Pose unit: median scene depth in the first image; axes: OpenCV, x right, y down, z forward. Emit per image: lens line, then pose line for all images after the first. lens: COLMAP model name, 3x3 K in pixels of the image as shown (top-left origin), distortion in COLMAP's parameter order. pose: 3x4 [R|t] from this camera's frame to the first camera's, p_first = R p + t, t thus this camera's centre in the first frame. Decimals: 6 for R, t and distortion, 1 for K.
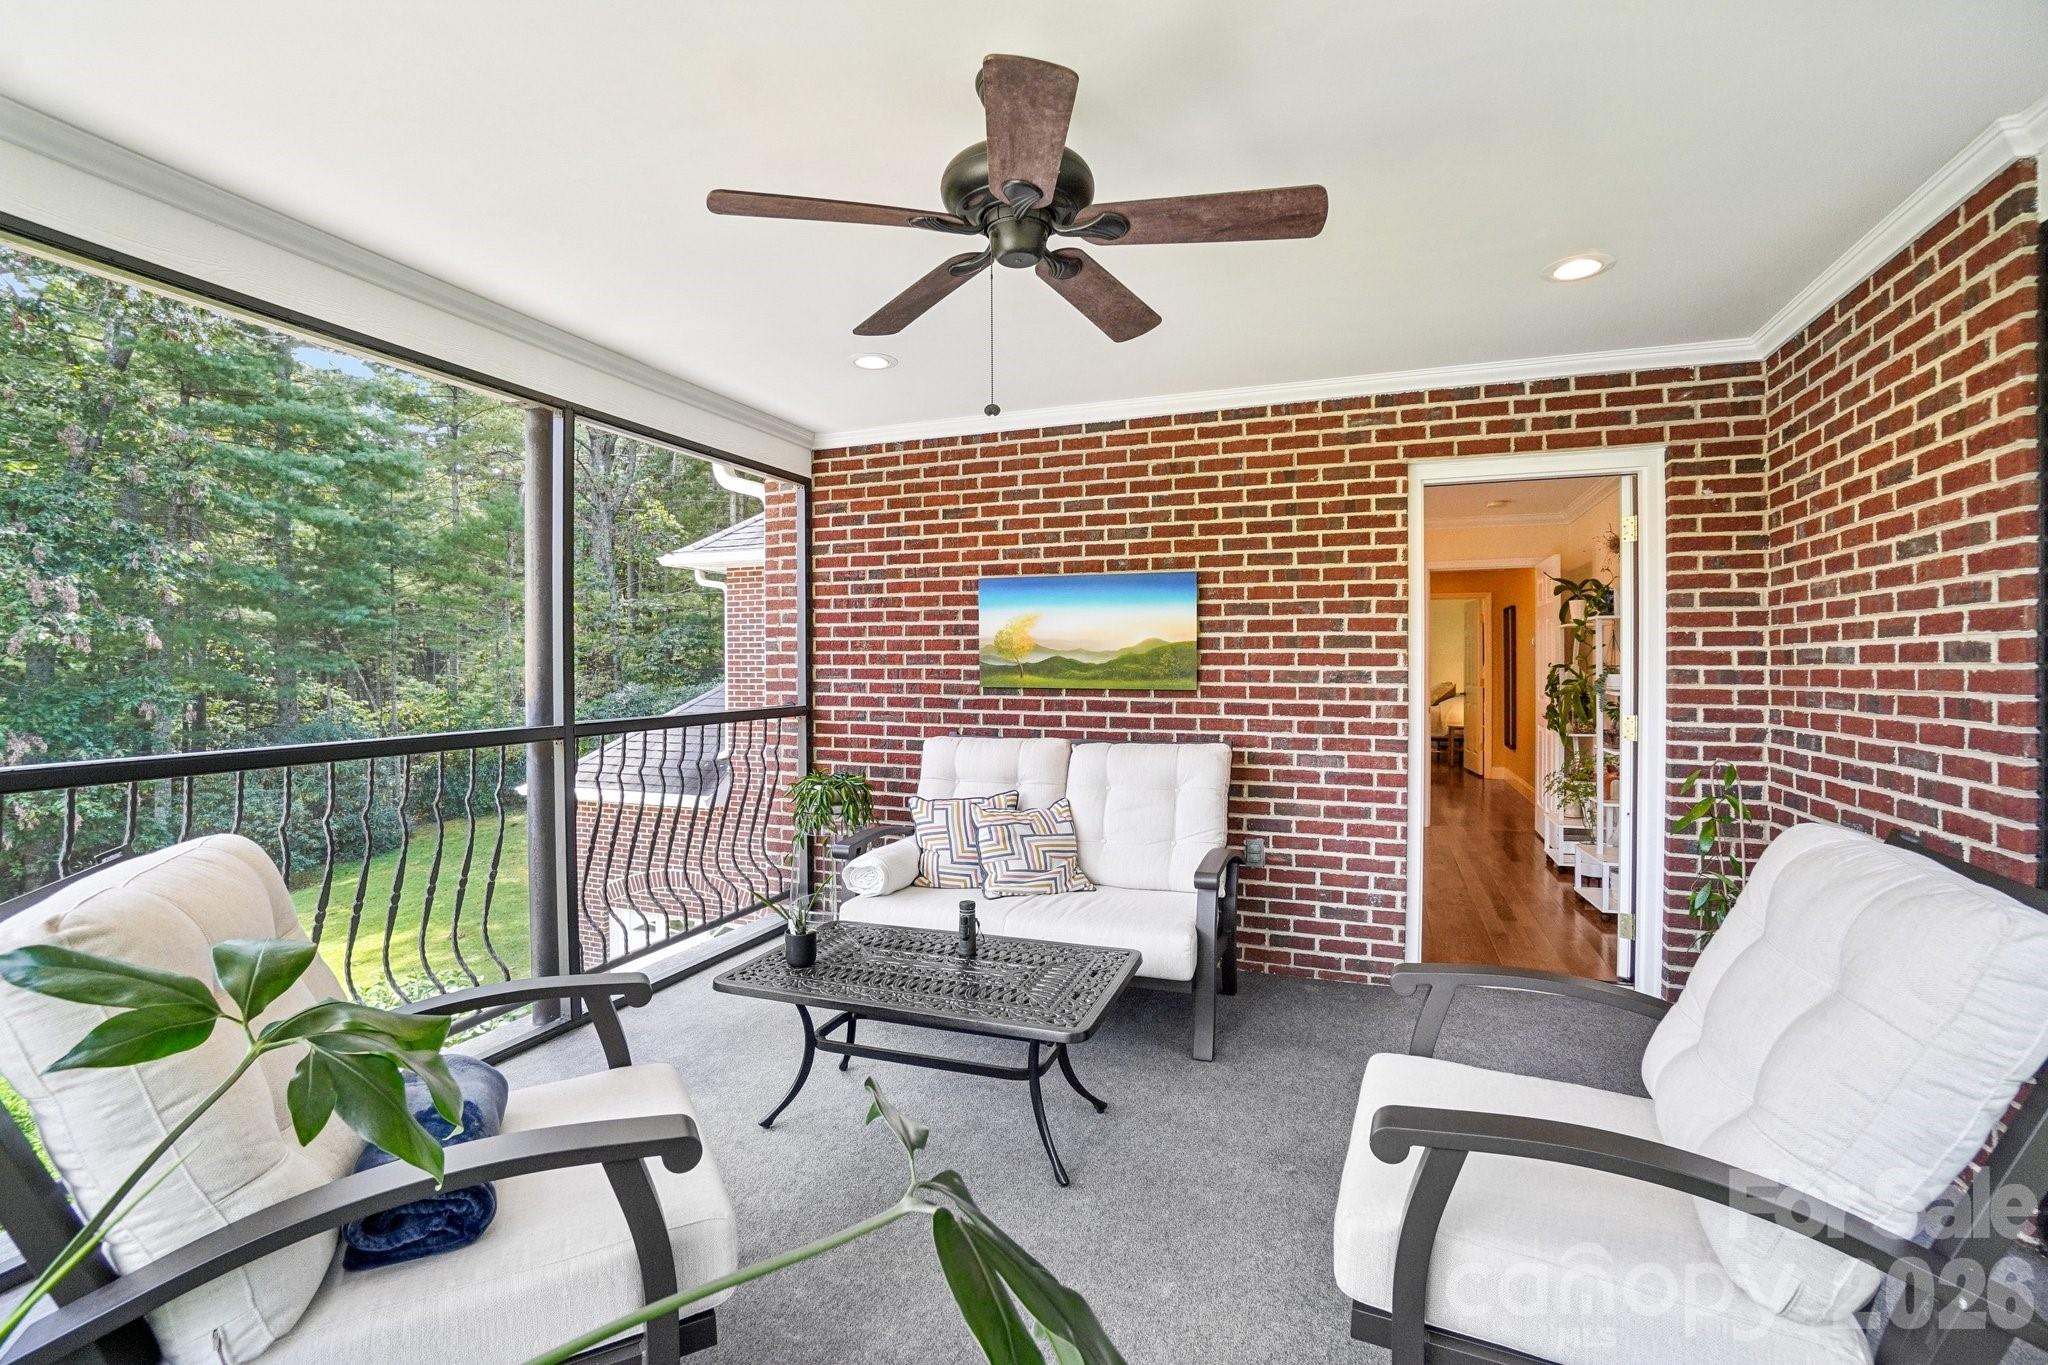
lens RADIAL K [[893.0, 0, 1021.4], [0, 893.0, 683.2], [0, 0, 1]] dist [-0.037166, -0.000095]
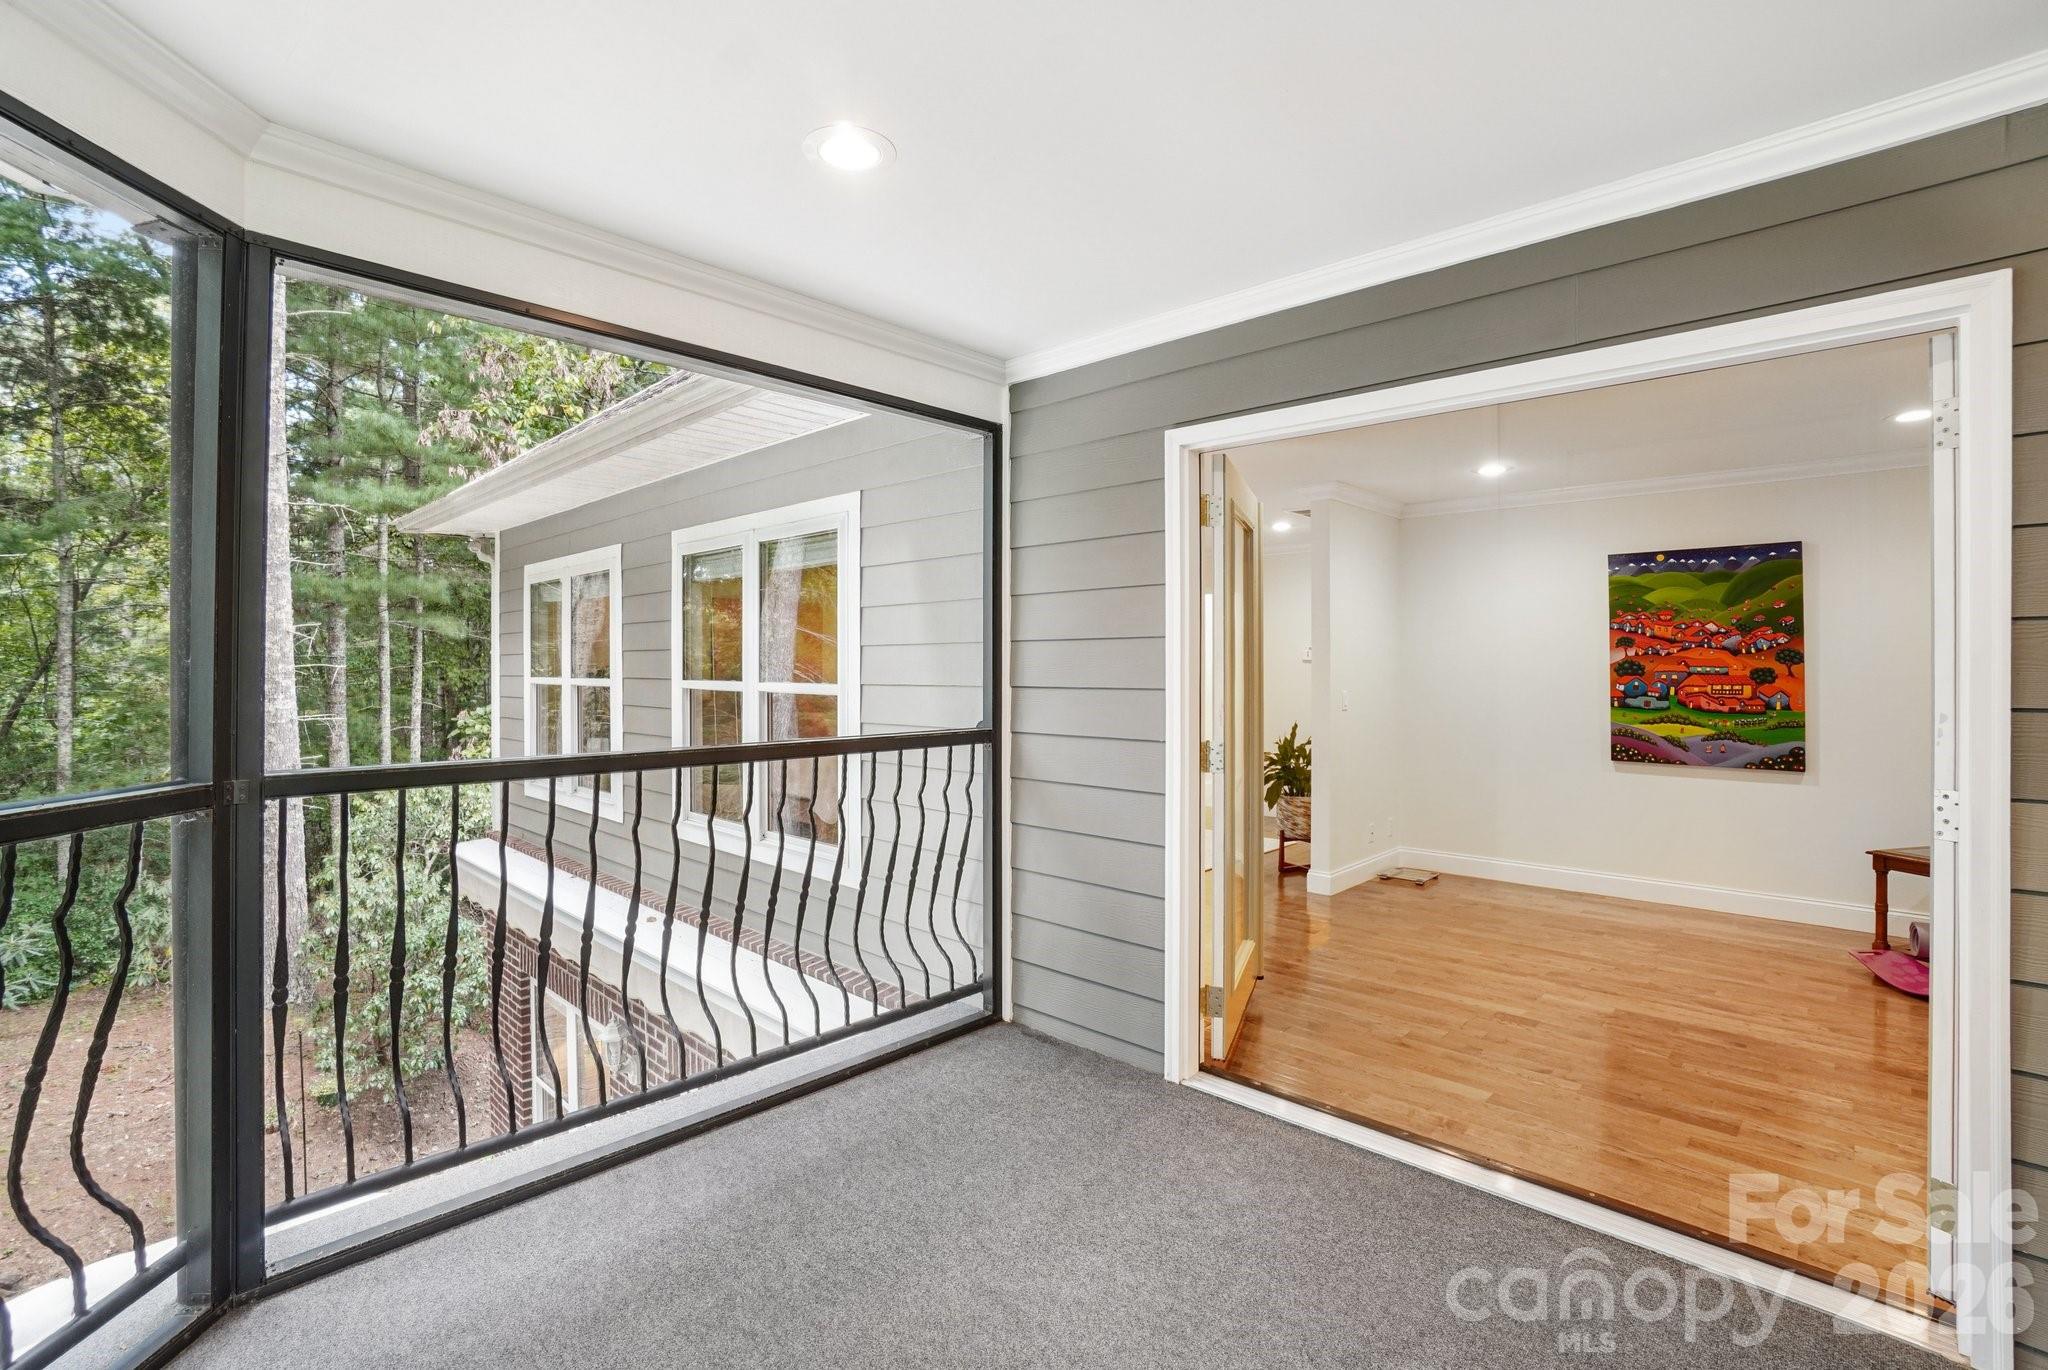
lens RADIAL K [[954.4, 0, 1033.6], [0, 954.4, 665.1], [0, 0, 1]] dist [0.001841, 0.000000]
pose [[0.916154, -0.002238, -0.400820, 0.102909], [-0.010474, 0.999509, -0.029521, -0.006102], [0.400690, 0.031244, 0.915681, 0.287868]]
